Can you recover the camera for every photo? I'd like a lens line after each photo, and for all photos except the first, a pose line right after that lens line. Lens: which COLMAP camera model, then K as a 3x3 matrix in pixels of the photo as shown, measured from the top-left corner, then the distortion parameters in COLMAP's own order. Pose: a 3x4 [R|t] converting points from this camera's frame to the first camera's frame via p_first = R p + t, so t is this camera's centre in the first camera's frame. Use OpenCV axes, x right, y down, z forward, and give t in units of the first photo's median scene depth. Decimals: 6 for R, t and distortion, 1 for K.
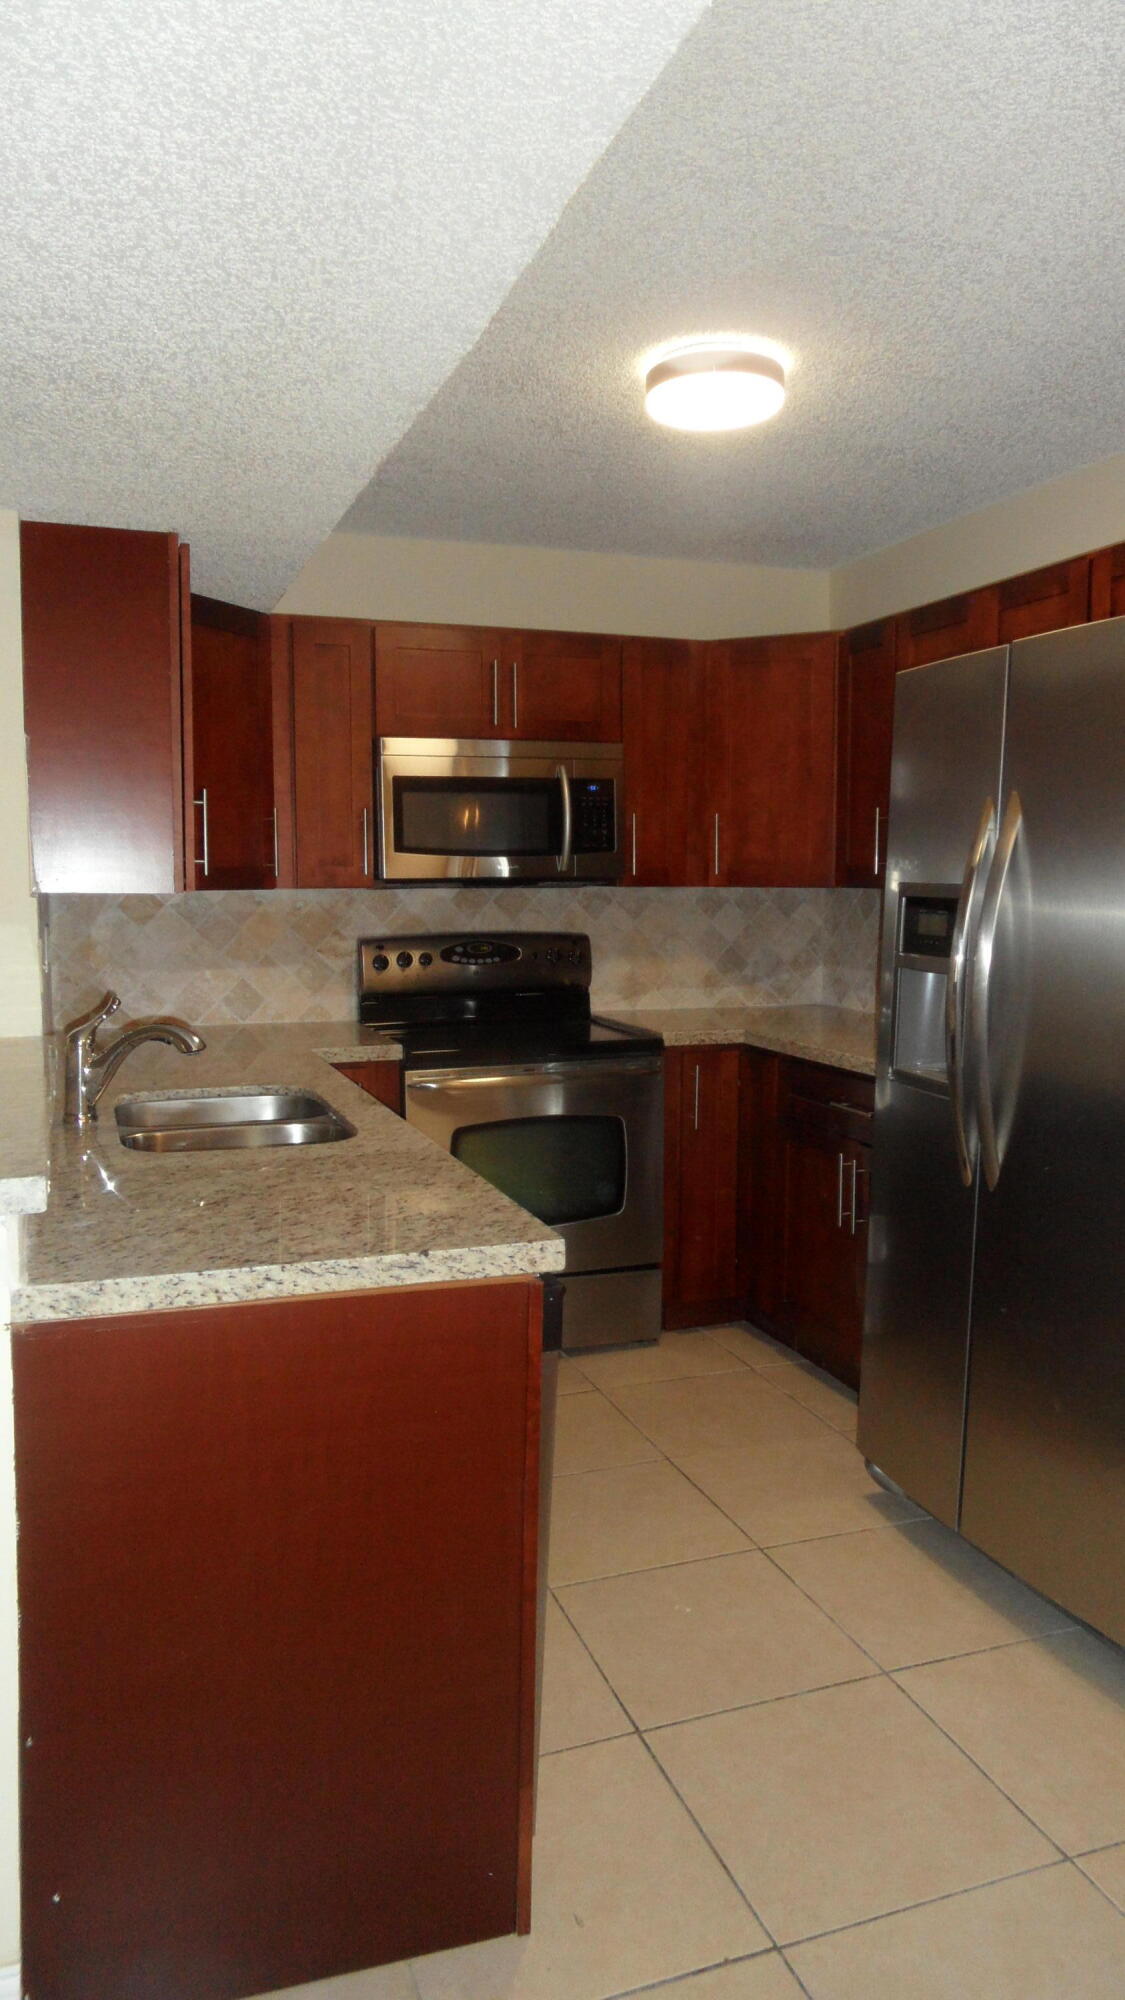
lens RADIAL K [[1345.2, 0, 562.5], [0, 1345.2, 1000.0], [0, 0, 1]] dist [-0.017565, 0.000750]
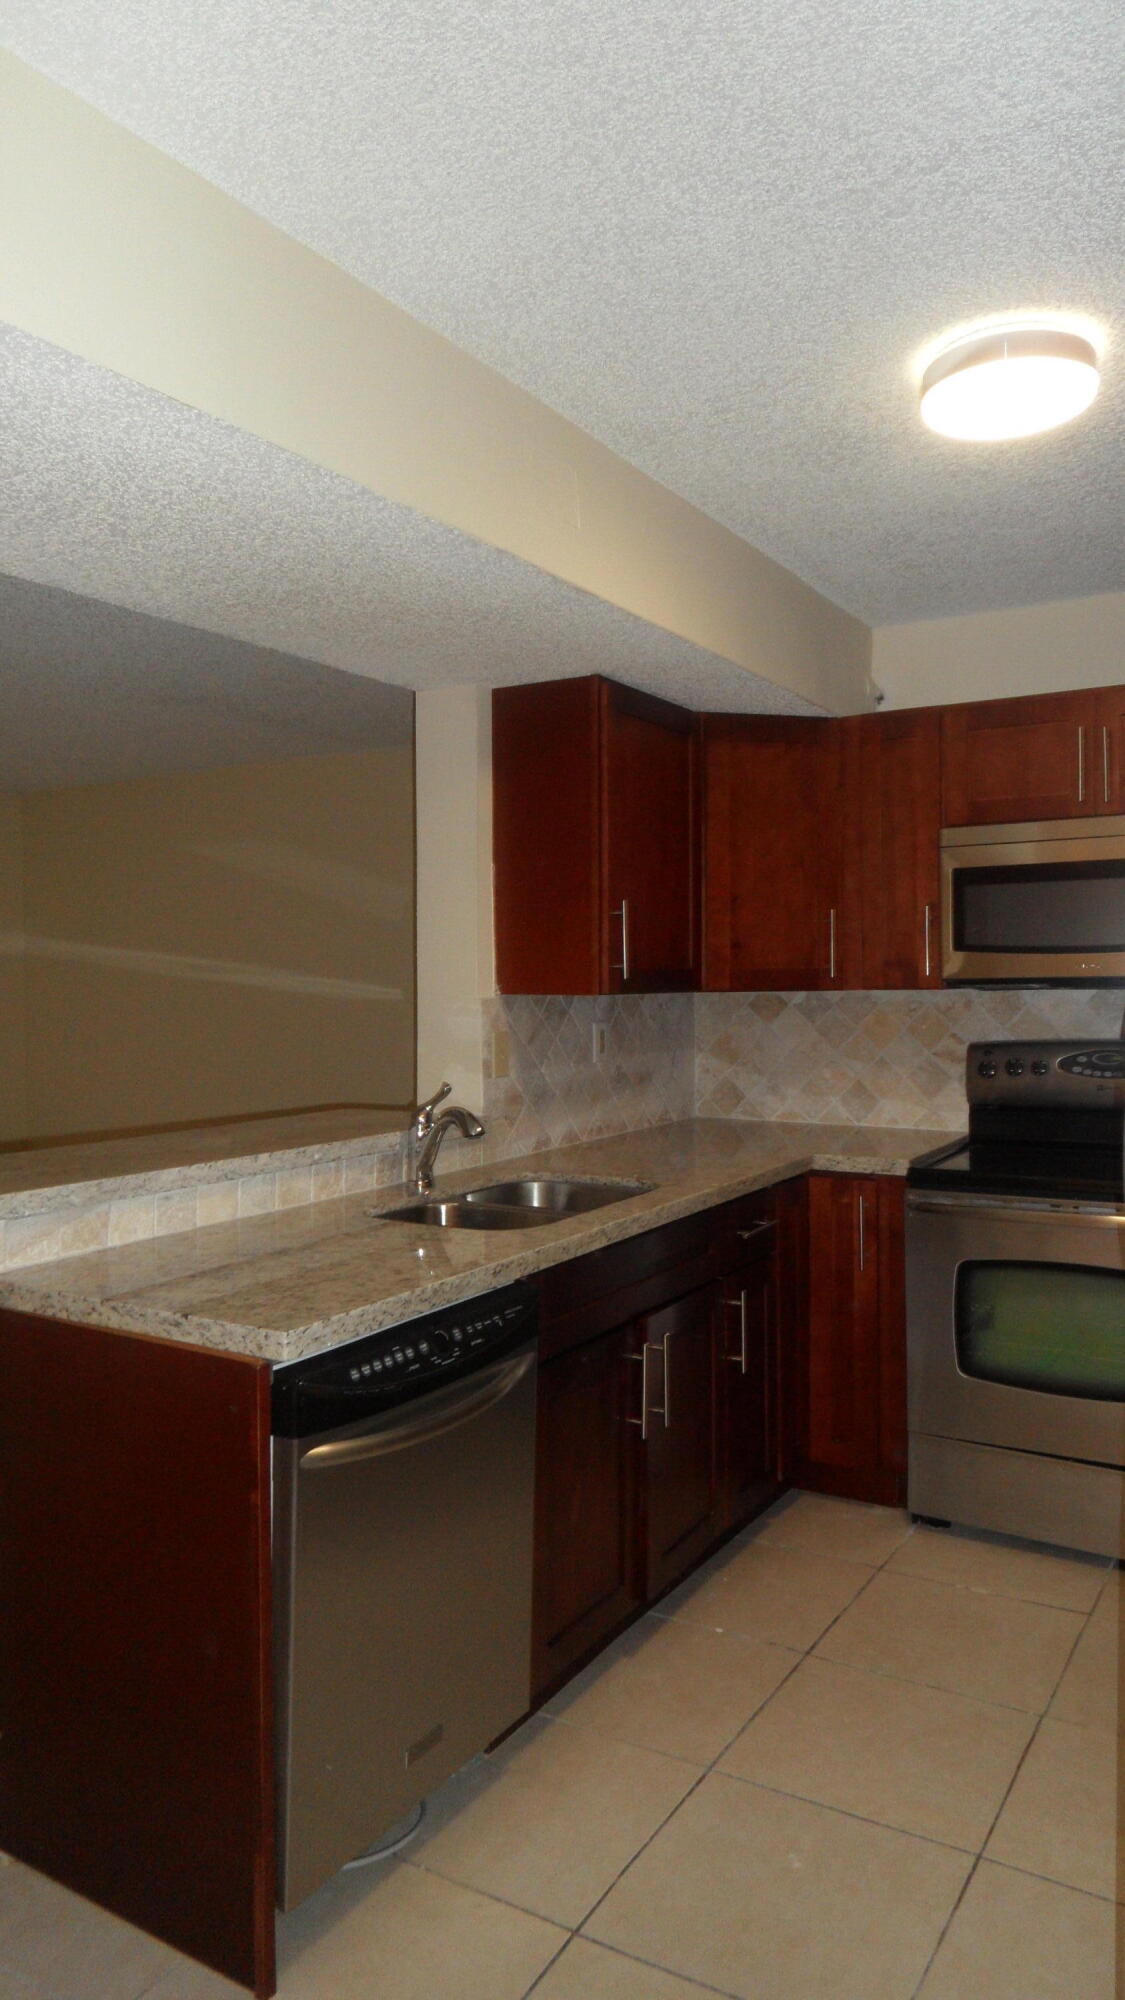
lens RADIAL K [[1338.4, 0, 561.7], [0, 1338.4, 996.9], [0, 0, 1]] dist [-0.009793, 0.006484]
pose [[0.635784, 0.006466, -0.771840, 0.467615], [-0.061808, 0.997180, -0.042559, -0.025545], [0.769388, 0.074764, 0.634391, 0.242120]]
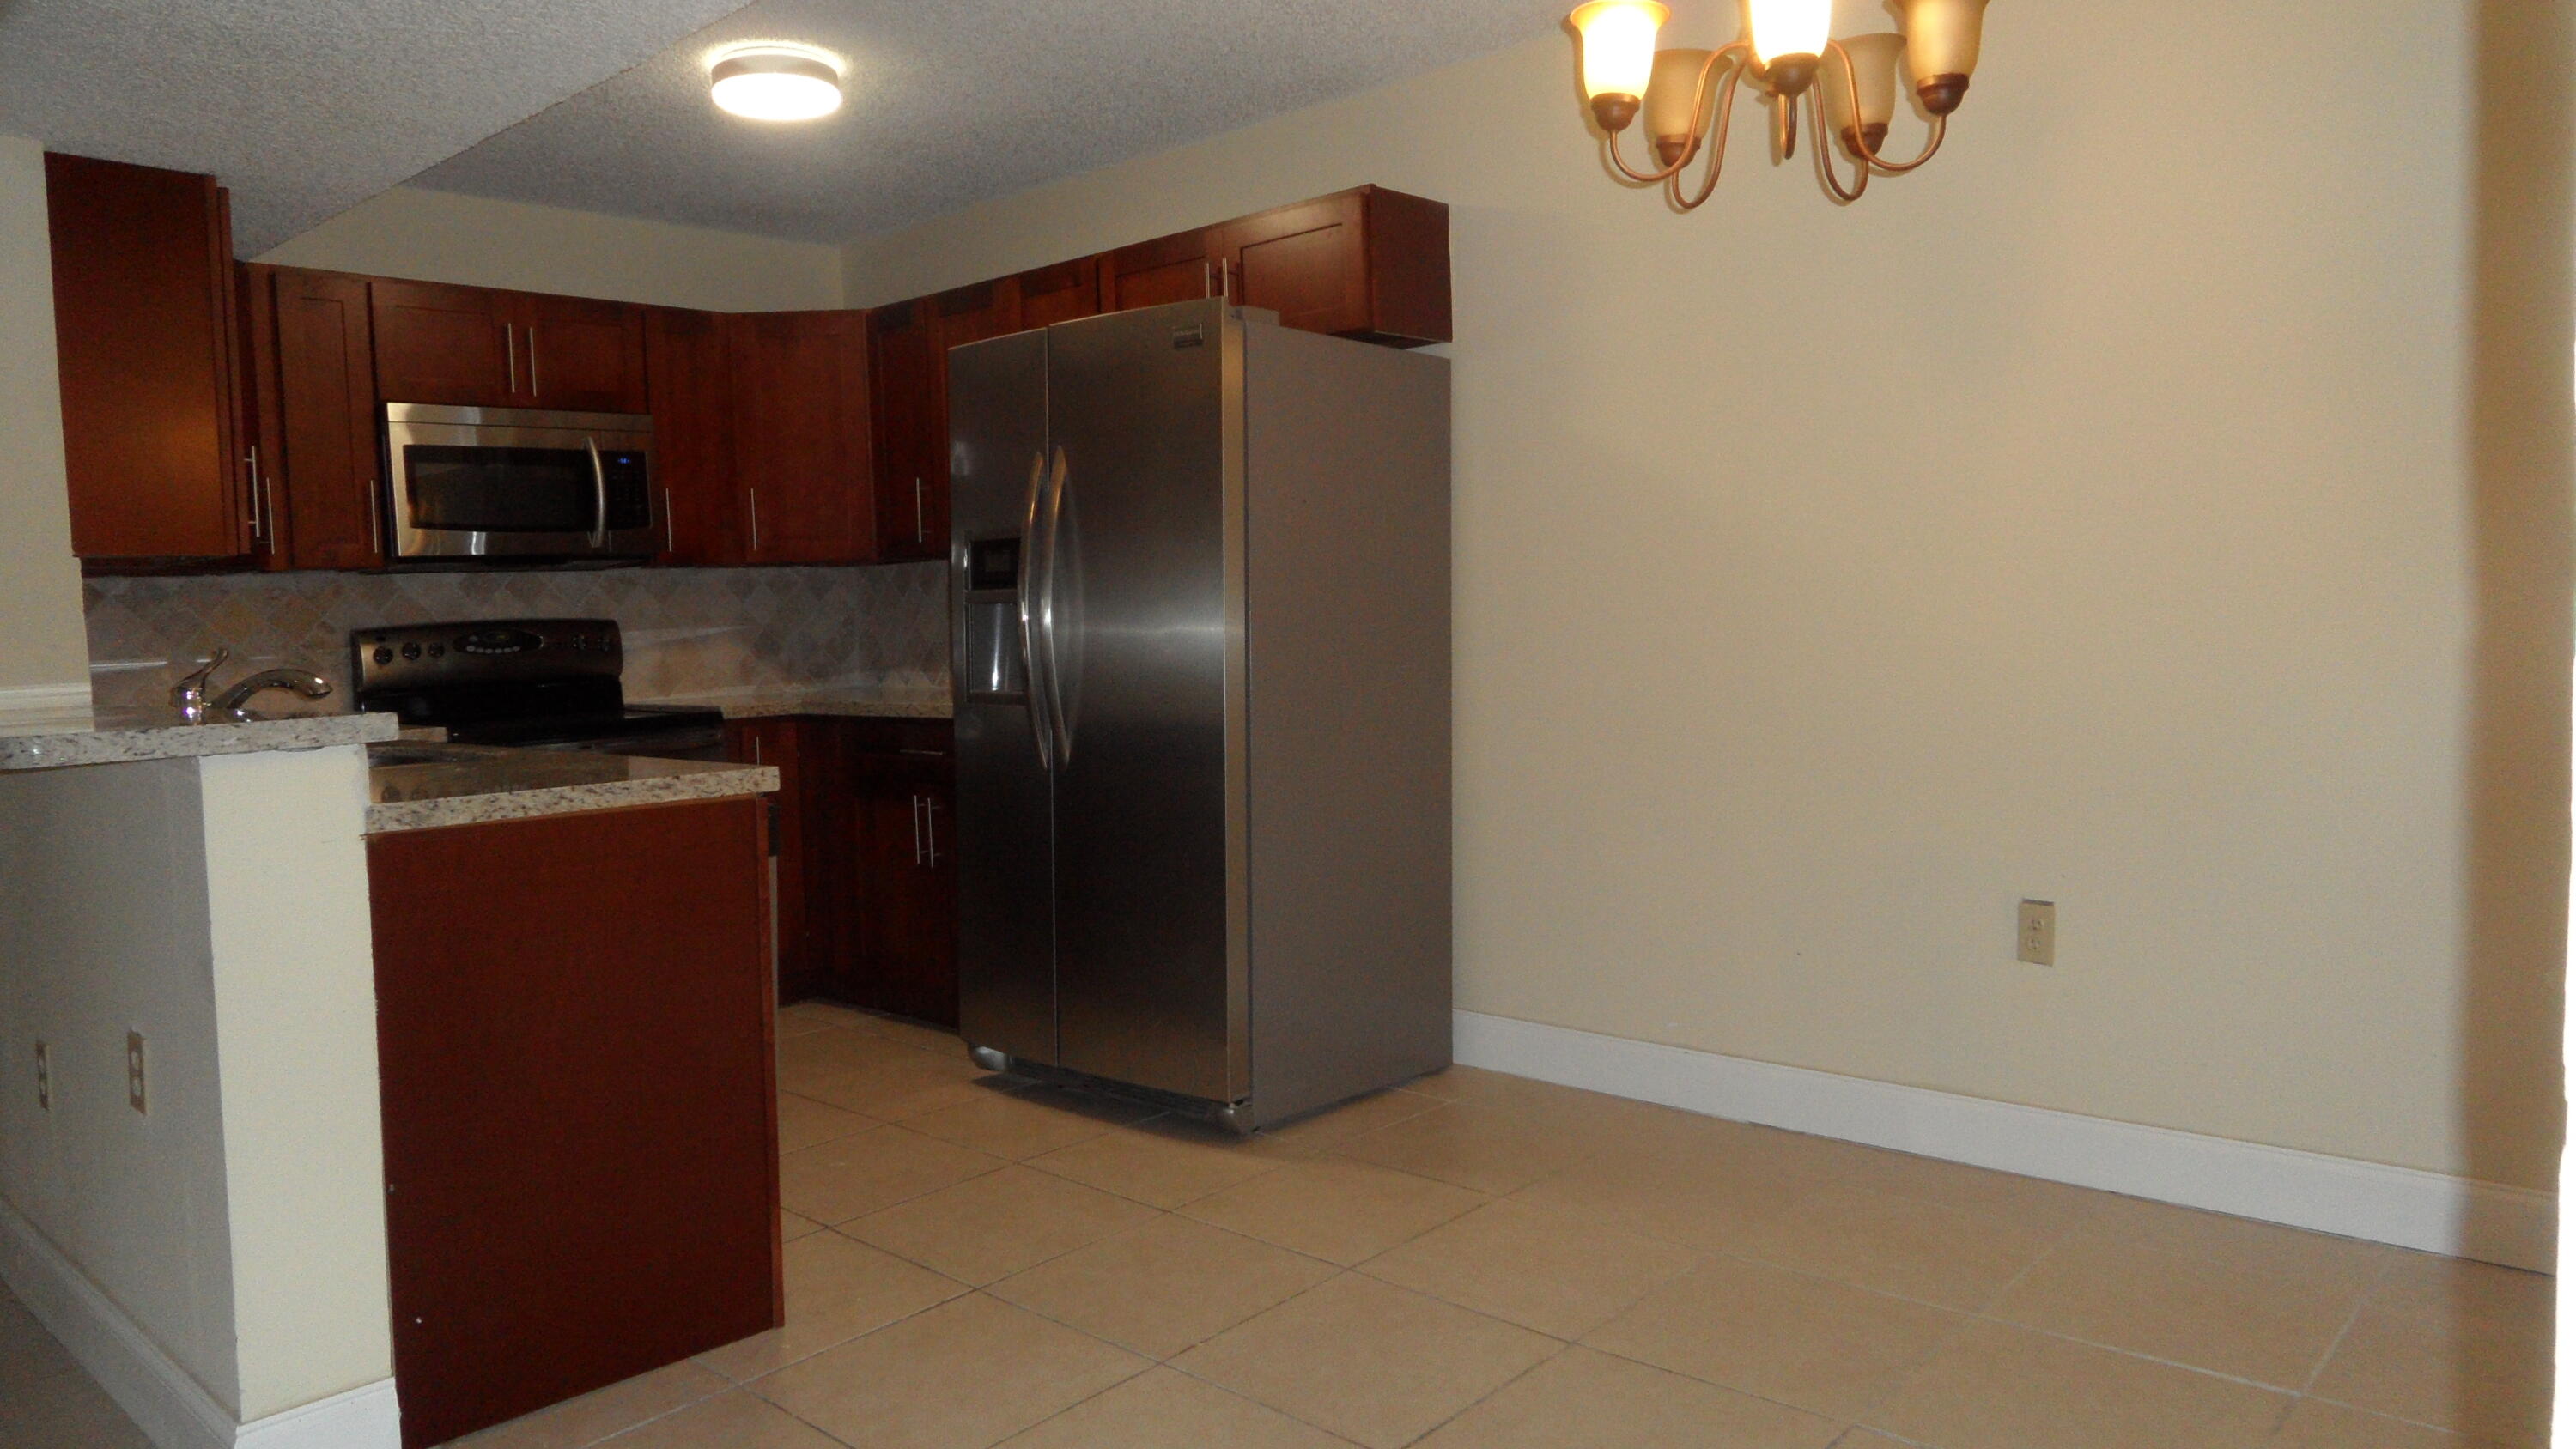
lens RADIAL K [[1735.4, 0, 1238.6], [0, 1735.4, 742.0], [0, 0, 1]] dist [-0.026034, 0.039662]
pose [[0.894695, -0.065627, 0.441830, -0.169580], [0.075682, 0.997119, -0.005147, 0.097946], [-0.440219, 0.038044, 0.897084, -0.353438]]
